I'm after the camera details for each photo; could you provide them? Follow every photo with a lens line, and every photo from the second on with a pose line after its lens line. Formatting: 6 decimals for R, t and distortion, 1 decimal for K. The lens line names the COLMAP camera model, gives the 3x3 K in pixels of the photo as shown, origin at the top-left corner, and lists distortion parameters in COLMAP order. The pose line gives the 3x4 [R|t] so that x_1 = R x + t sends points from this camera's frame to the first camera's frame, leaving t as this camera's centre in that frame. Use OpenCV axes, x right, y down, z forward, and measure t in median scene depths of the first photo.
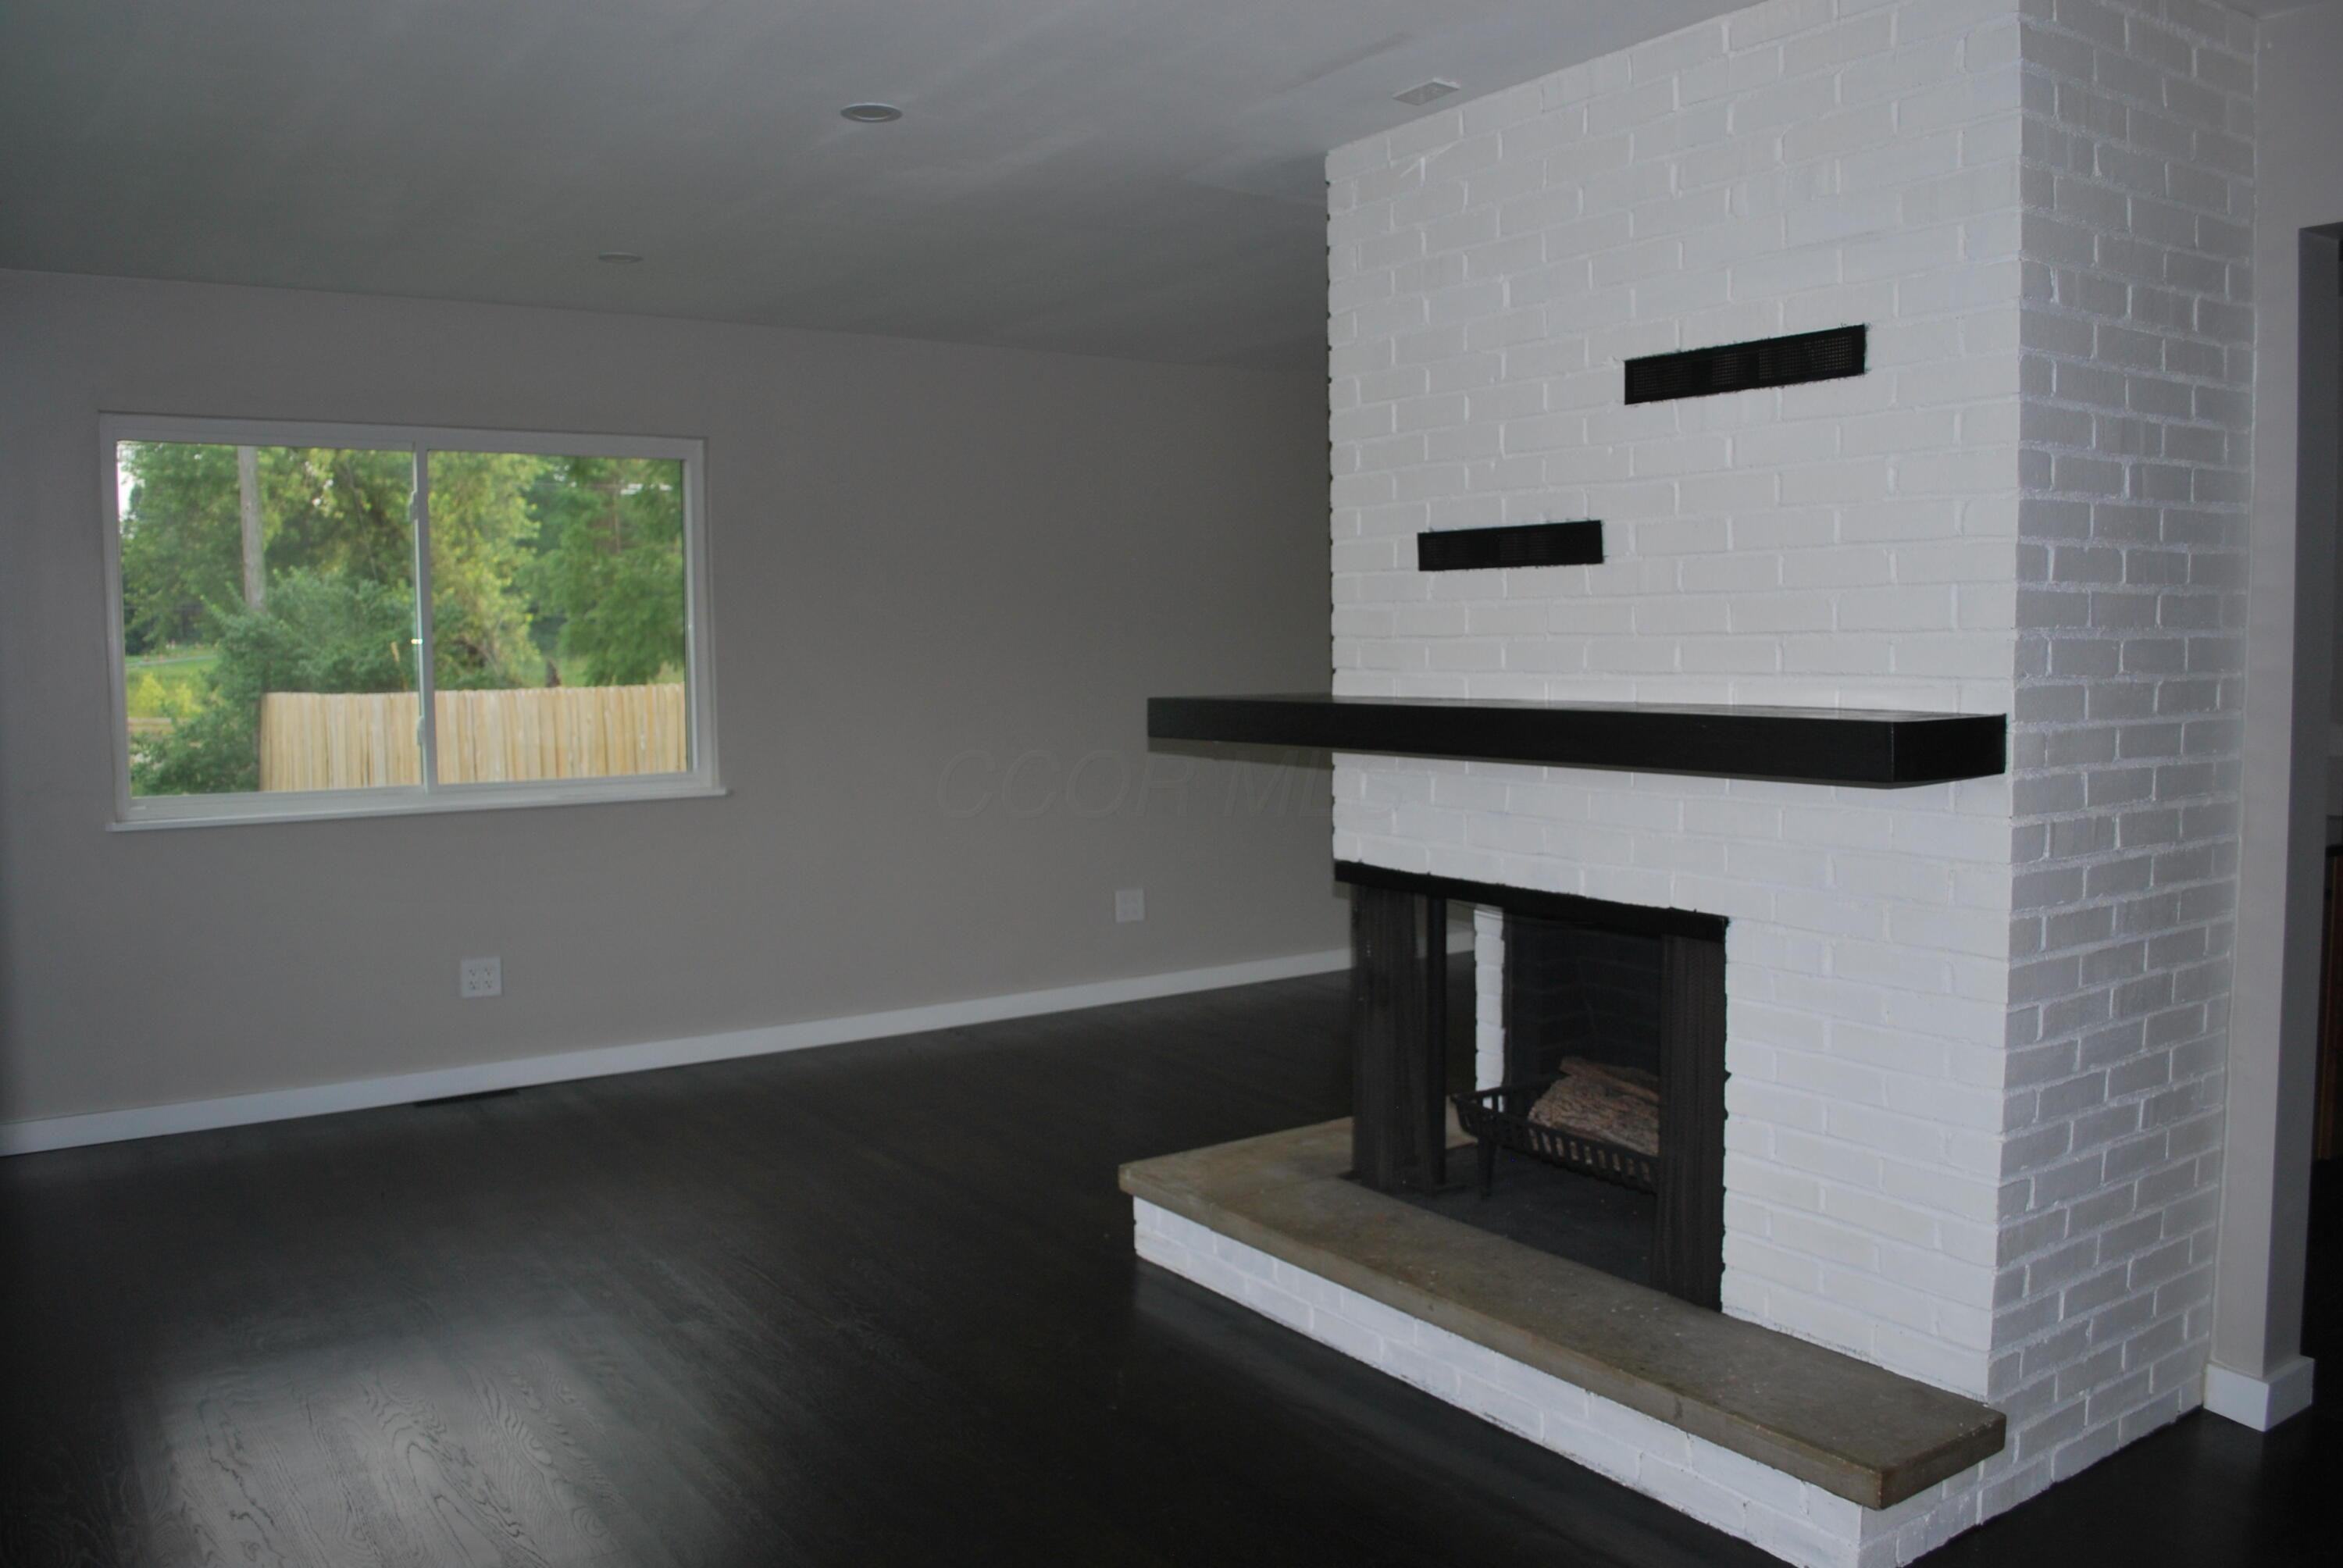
lens RADIAL K [[1856.7, 0, 1125.4], [0, 1856.7, 783.1], [0, 0, 1]] dist [-0.083960, 0.009577]
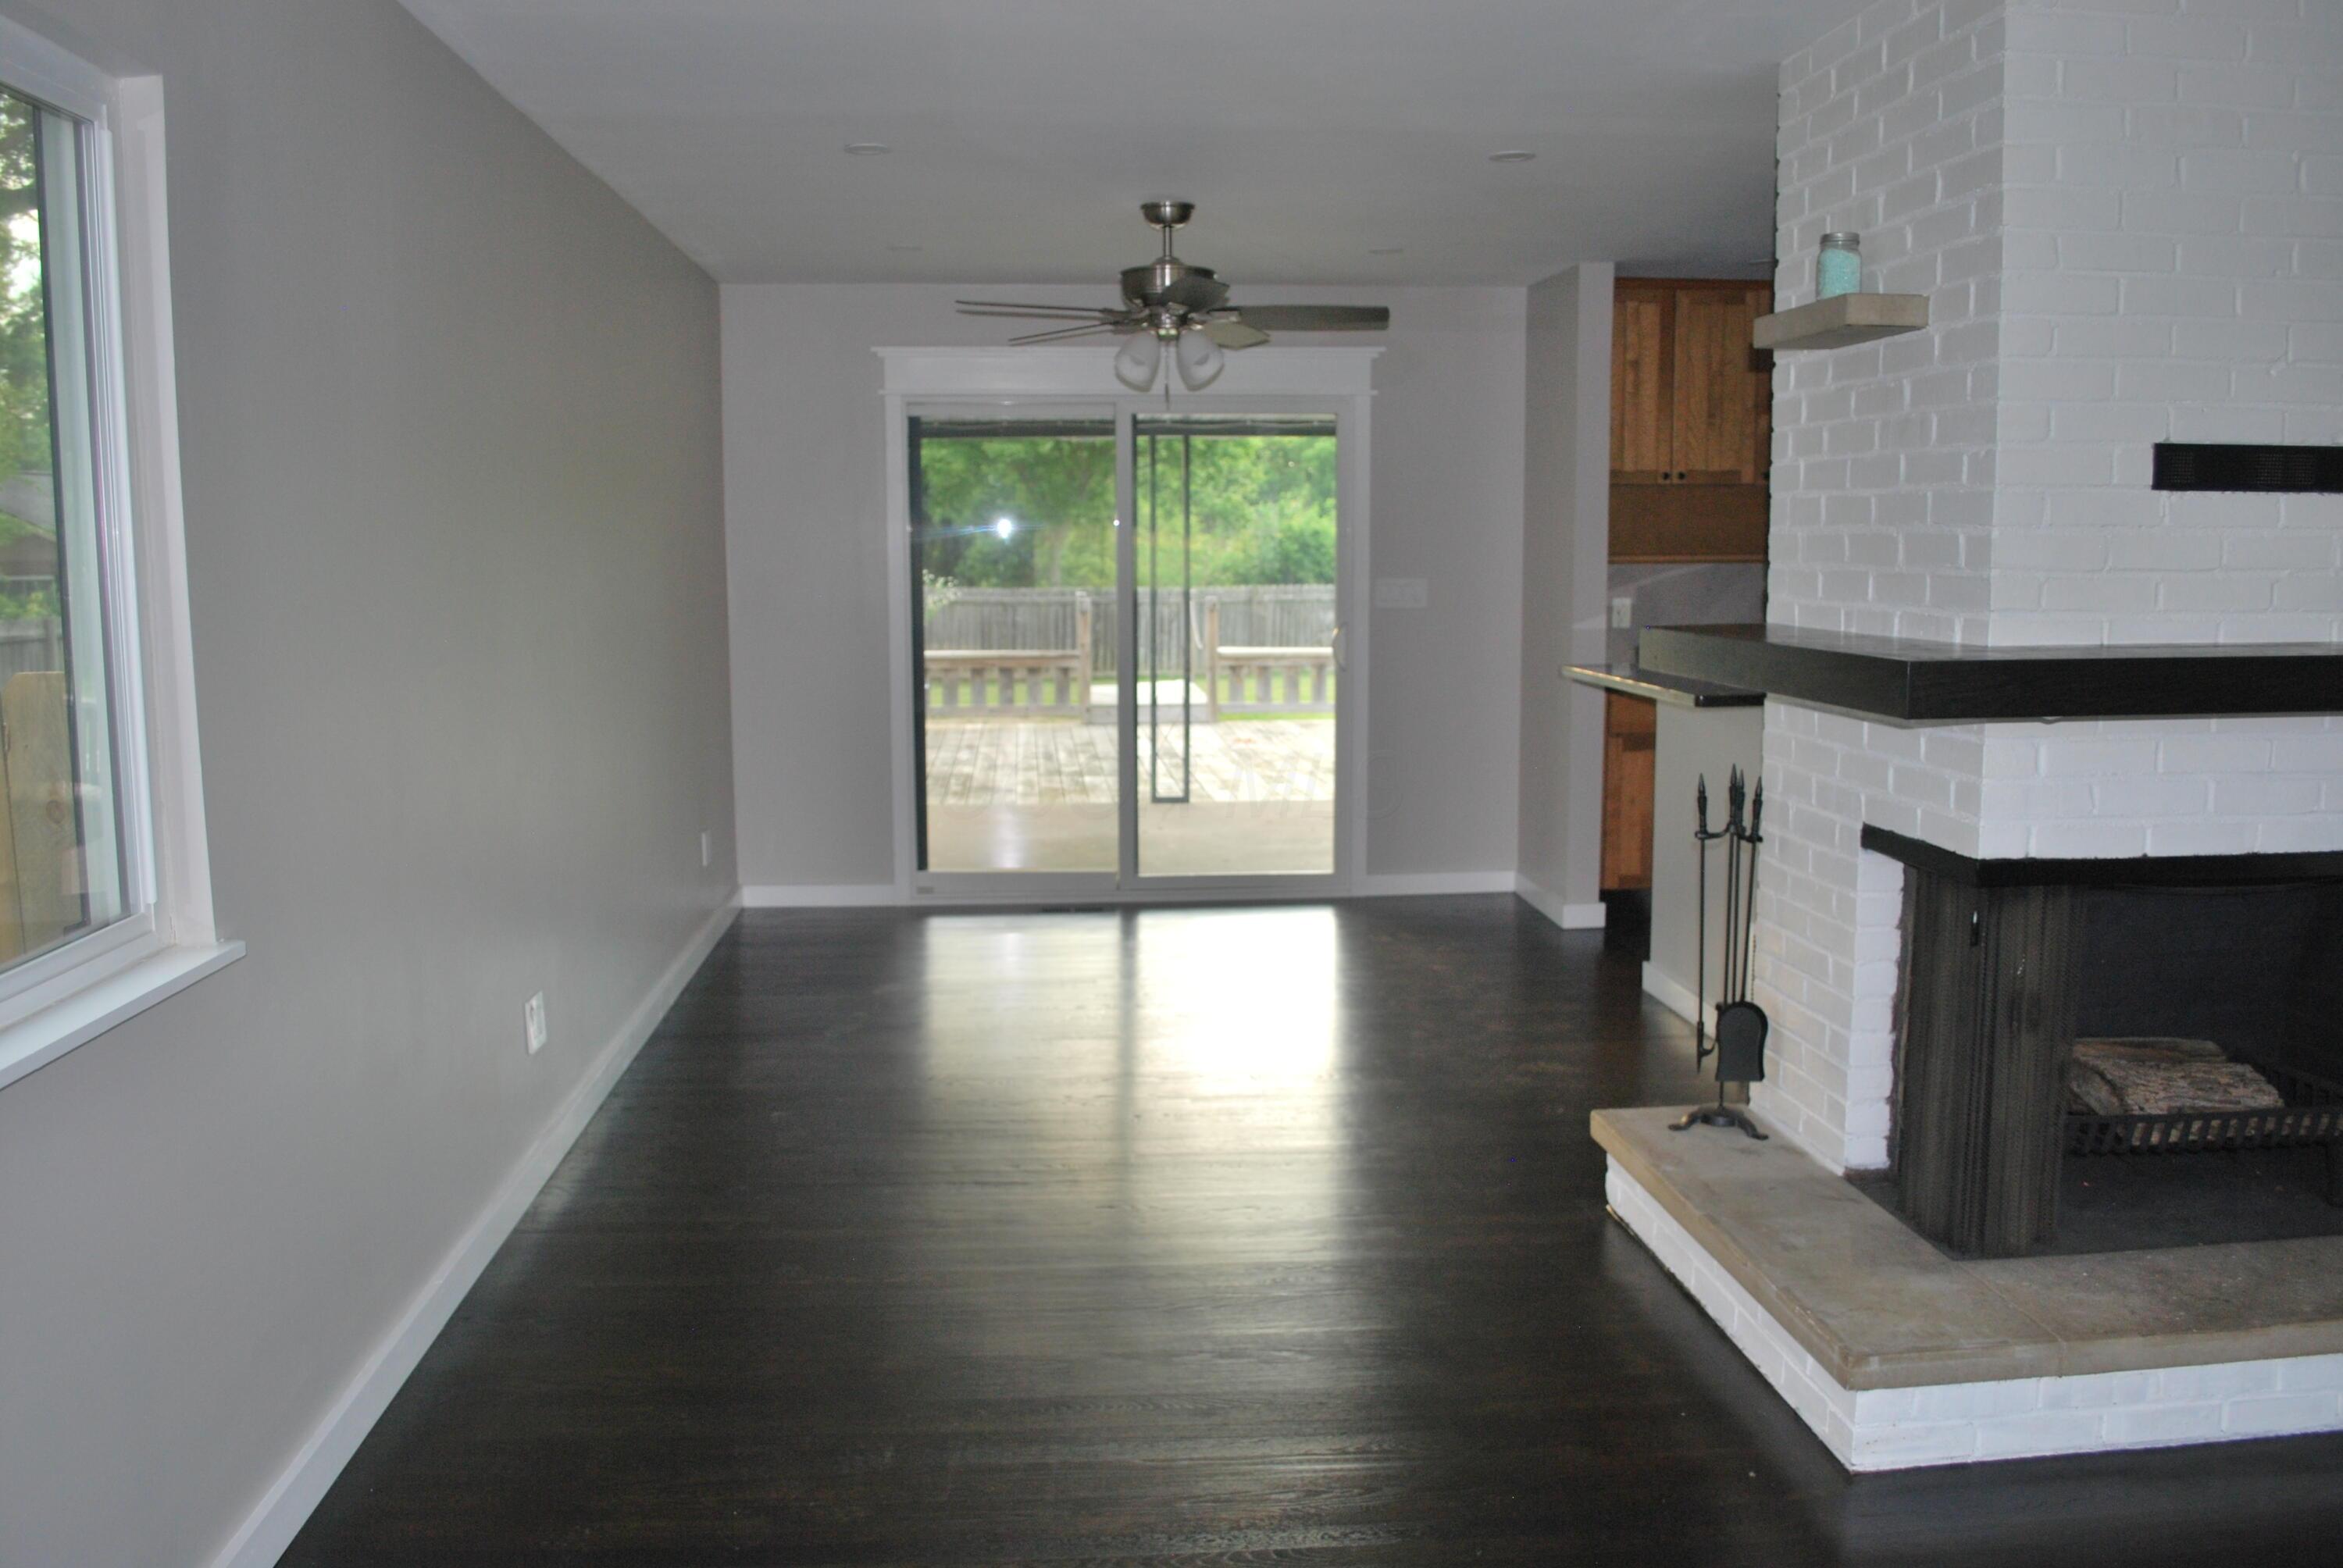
lens RADIAL K [[1856.7, 0, 1125.4], [0, 1856.7, 783.1], [0, 0, 1]] dist [-0.083960, 0.009577]
pose [[0.488834, -0.104567, 0.866087, -0.768570], [0.072711, 0.994220, 0.078998, -0.081950], [-0.869341, 0.024357, 0.493612, 1.006091]]
